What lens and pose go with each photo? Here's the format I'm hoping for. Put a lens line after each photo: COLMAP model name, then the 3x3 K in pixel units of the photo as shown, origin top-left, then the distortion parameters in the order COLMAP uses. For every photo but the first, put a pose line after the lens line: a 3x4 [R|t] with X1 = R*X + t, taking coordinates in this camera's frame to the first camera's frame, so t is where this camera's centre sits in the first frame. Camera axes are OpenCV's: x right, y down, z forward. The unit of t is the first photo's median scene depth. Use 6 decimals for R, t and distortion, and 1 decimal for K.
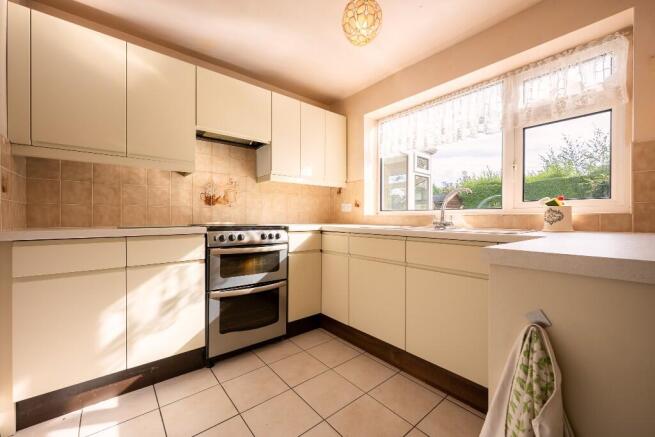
lens RADIAL K [[258.6, 0, 327.5], [0, 258.6, 218.5], [0, 0, 1]] dist [-0.001344, 0.000235]
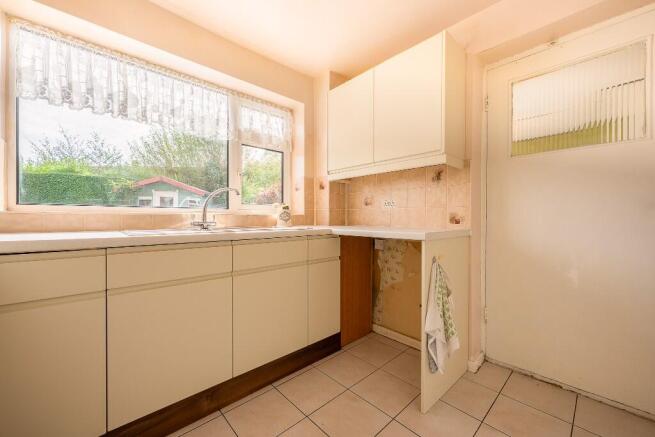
lens RADIAL K [[258.6, 0, 327.5], [0, 258.6, 218.5], [0, 0, 1]] dist [-0.001344, 0.000235]
pose [[-0.052720, -0.007493, 0.998581, -0.500865], [0.001318, 0.999970, 0.007573, -0.006086], [-0.998608, 0.001715, -0.052709, 0.682119]]
